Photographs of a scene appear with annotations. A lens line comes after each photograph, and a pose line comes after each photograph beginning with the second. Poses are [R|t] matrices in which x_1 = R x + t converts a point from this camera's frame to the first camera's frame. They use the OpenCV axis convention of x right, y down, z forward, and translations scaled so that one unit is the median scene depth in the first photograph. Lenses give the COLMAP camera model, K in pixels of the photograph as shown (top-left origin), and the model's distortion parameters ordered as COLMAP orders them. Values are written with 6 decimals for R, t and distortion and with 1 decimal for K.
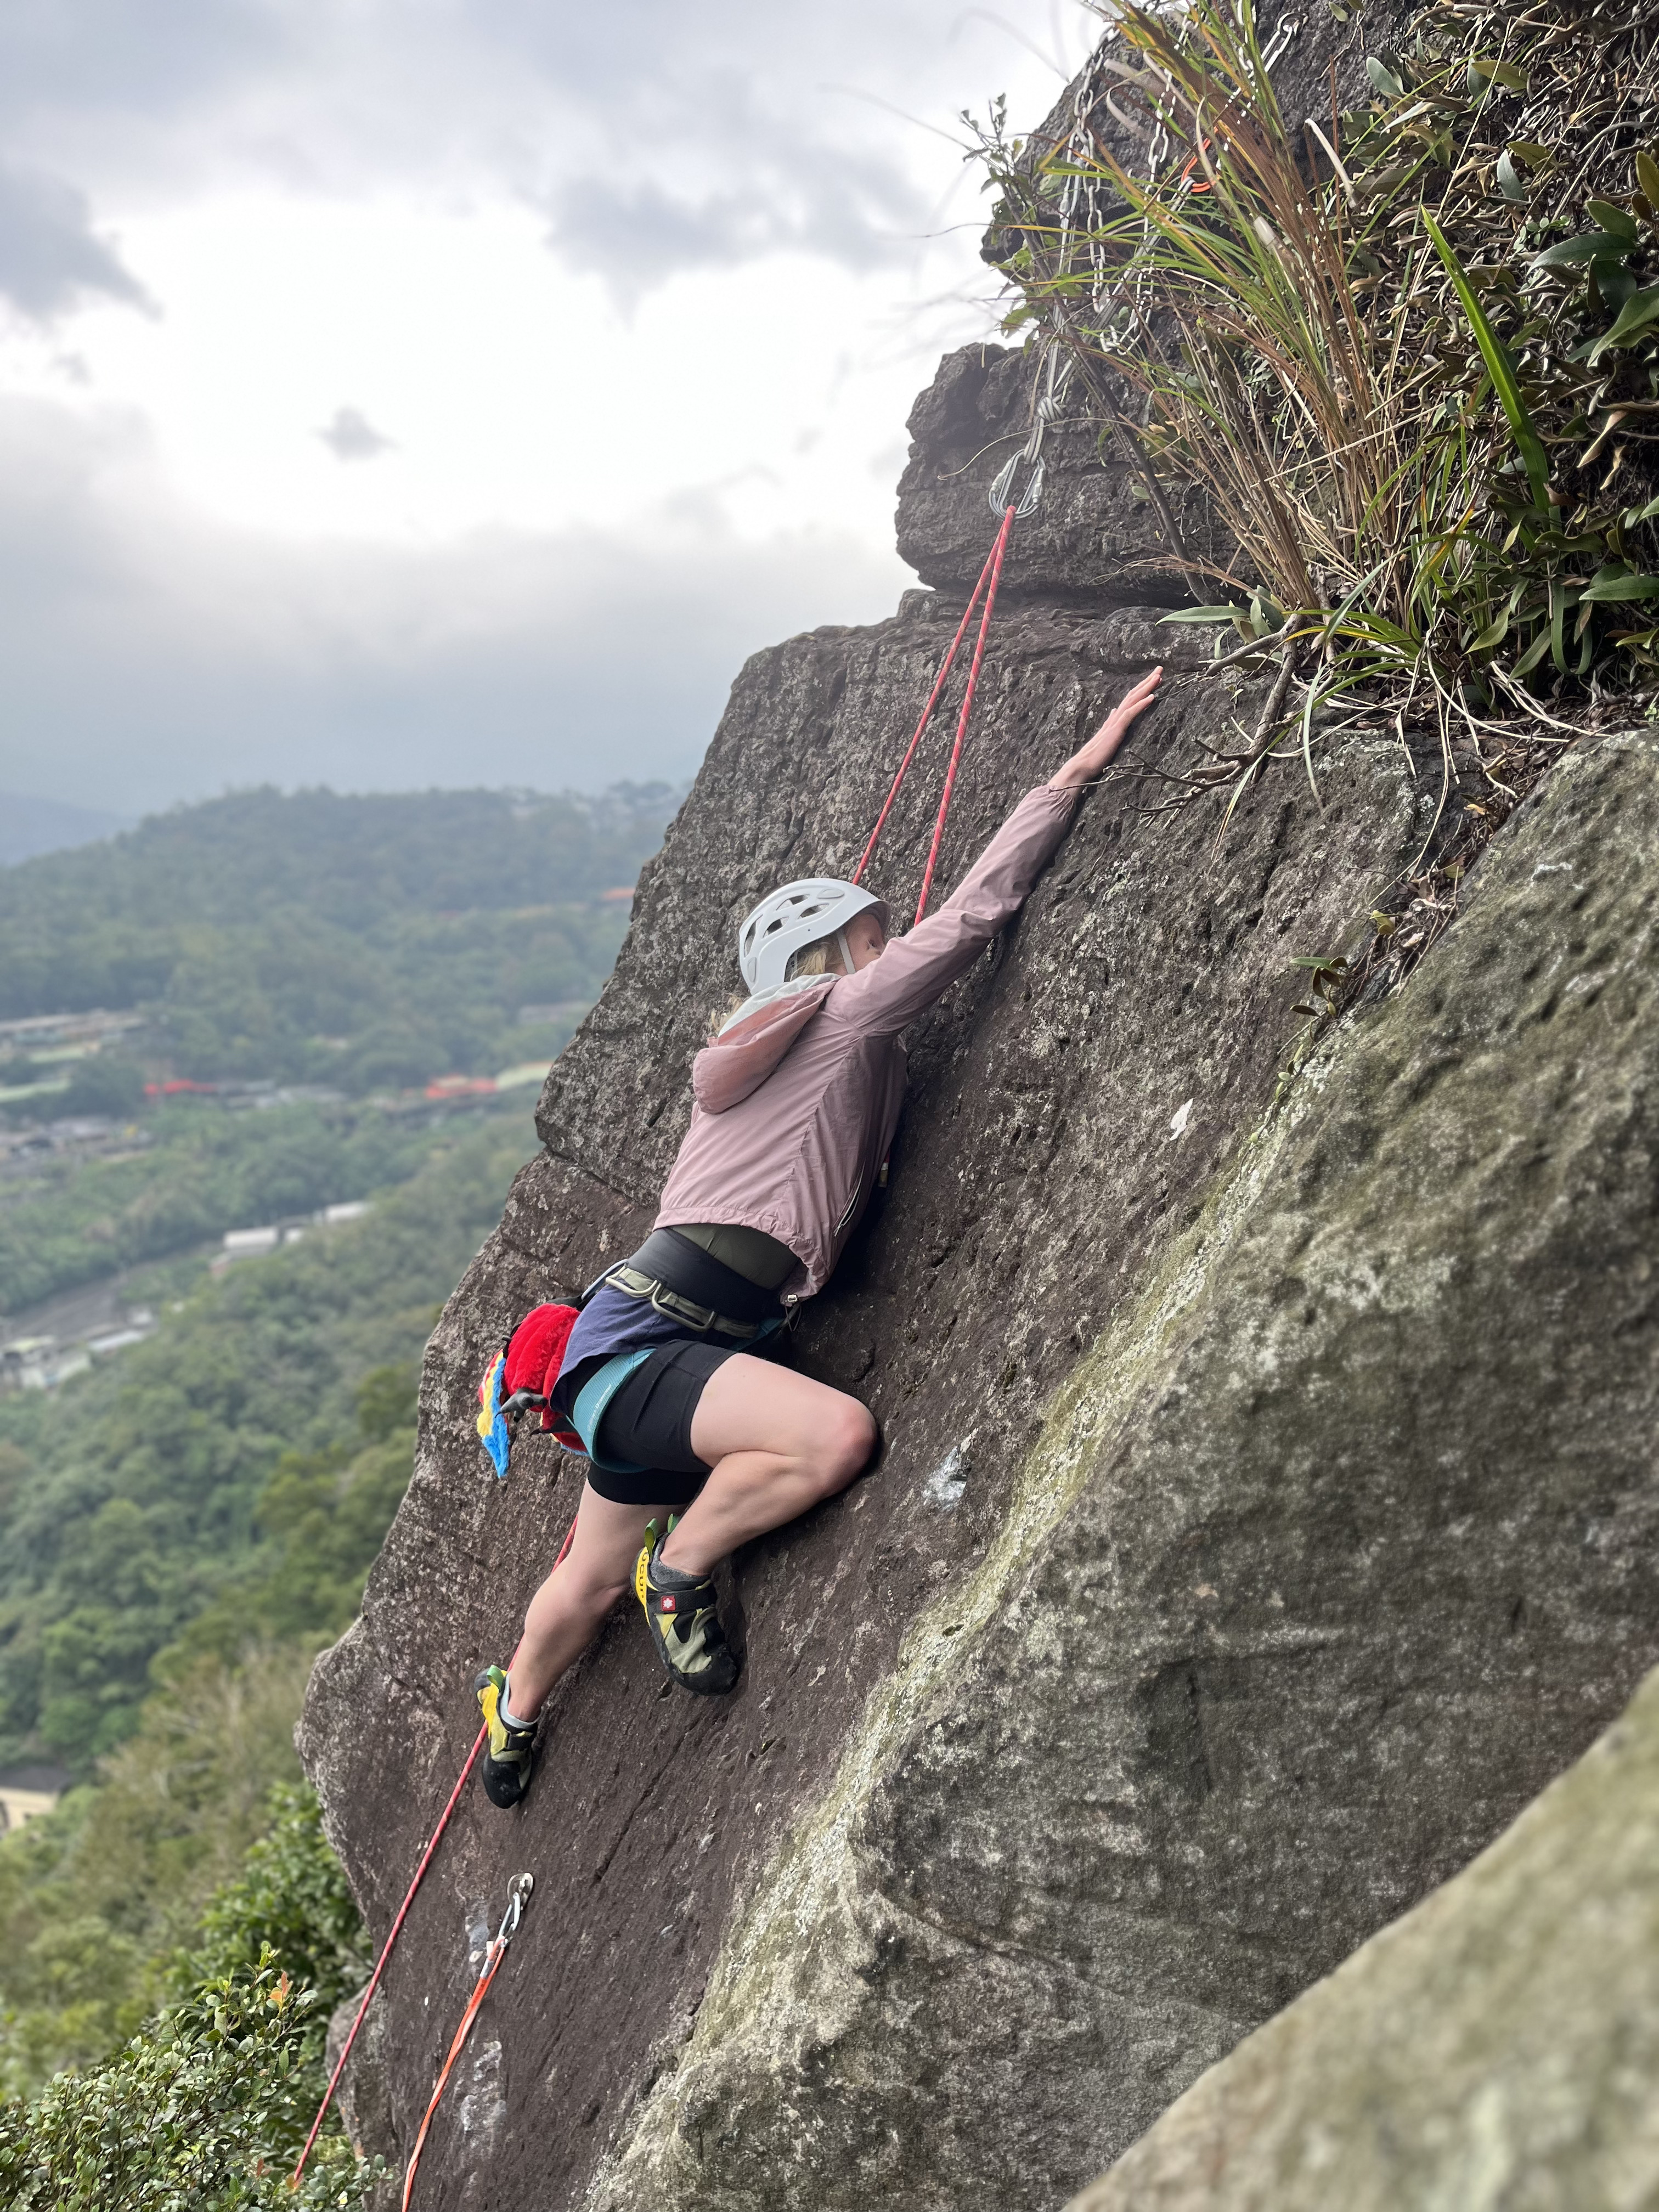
lens RADIAL K [[1659.9, 0, 831.3], [0, 1659.9, 1107.9], [0, 0, 1]] dist [0.044353, -0.014366]
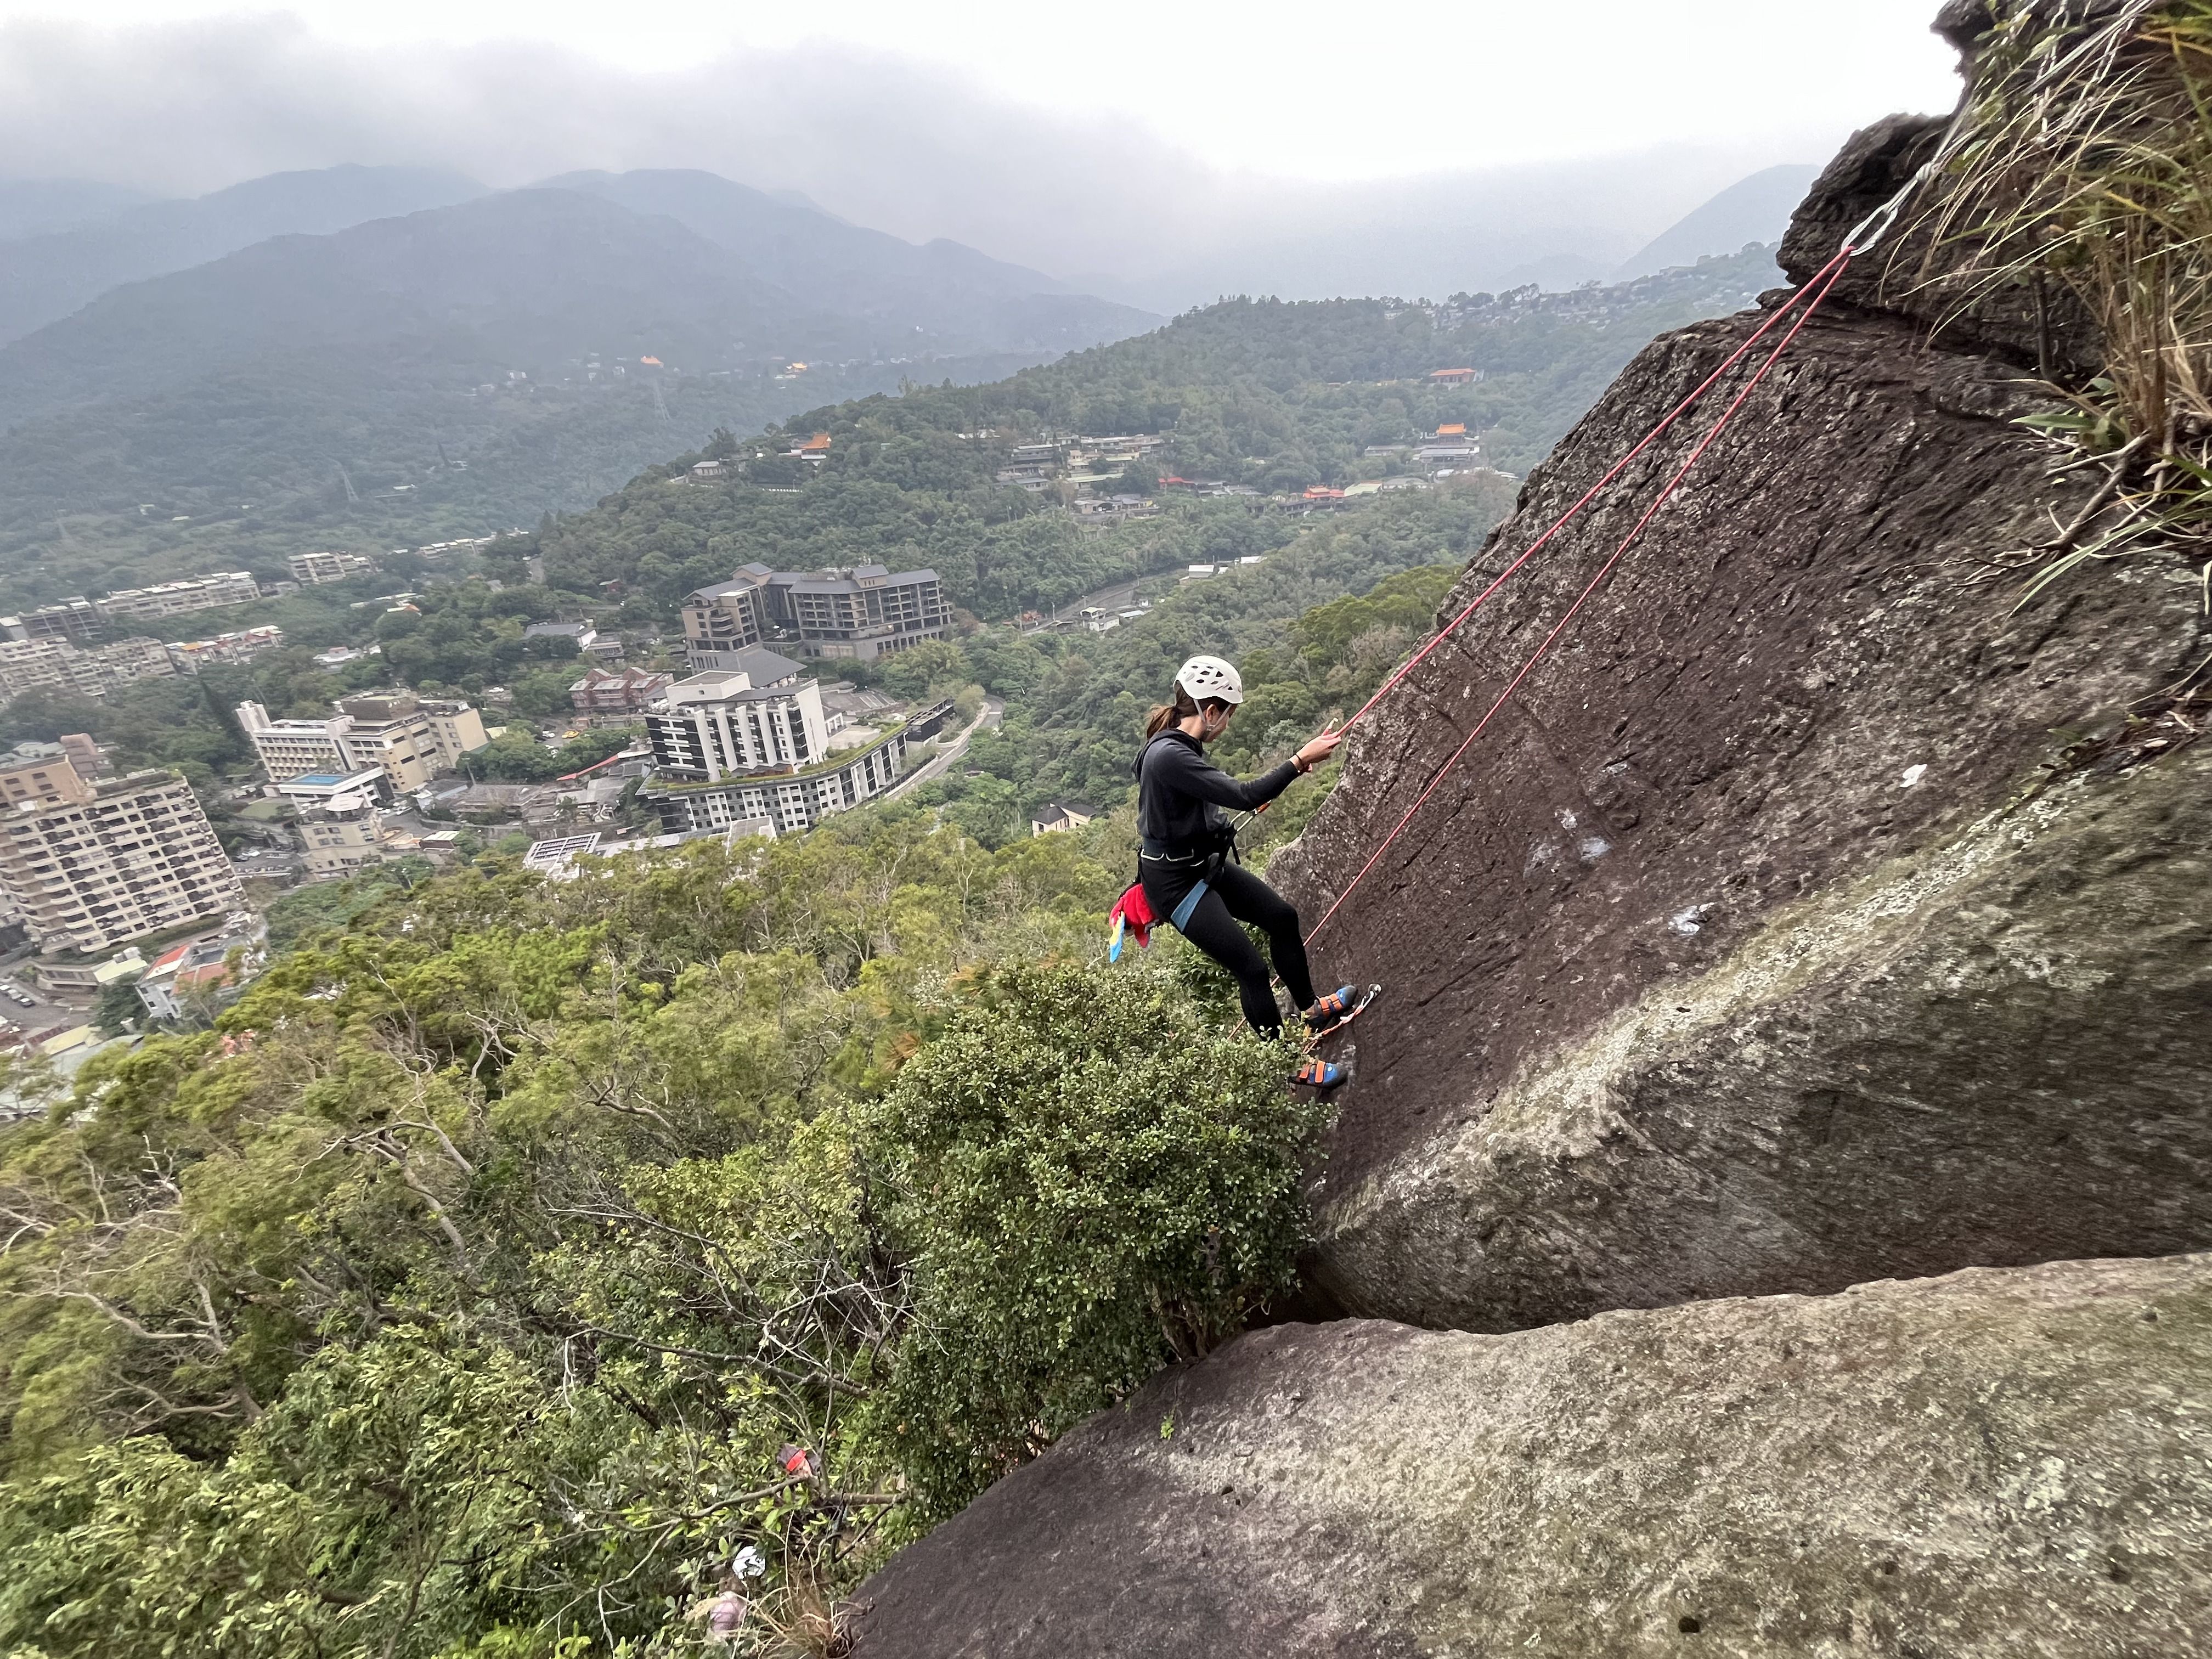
lens RADIAL K [[891.4, 0, 1100.8], [0, 891.4, 825.4], [0, 0, 1]] dist [-0.003436, -0.000829]
pose [[0.897526, 0.225994, -0.378647, -0.205440], [-0.084800, 0.931116, 0.354728, -0.223650], [0.432731, -0.286268, 0.854865, -0.178218]]
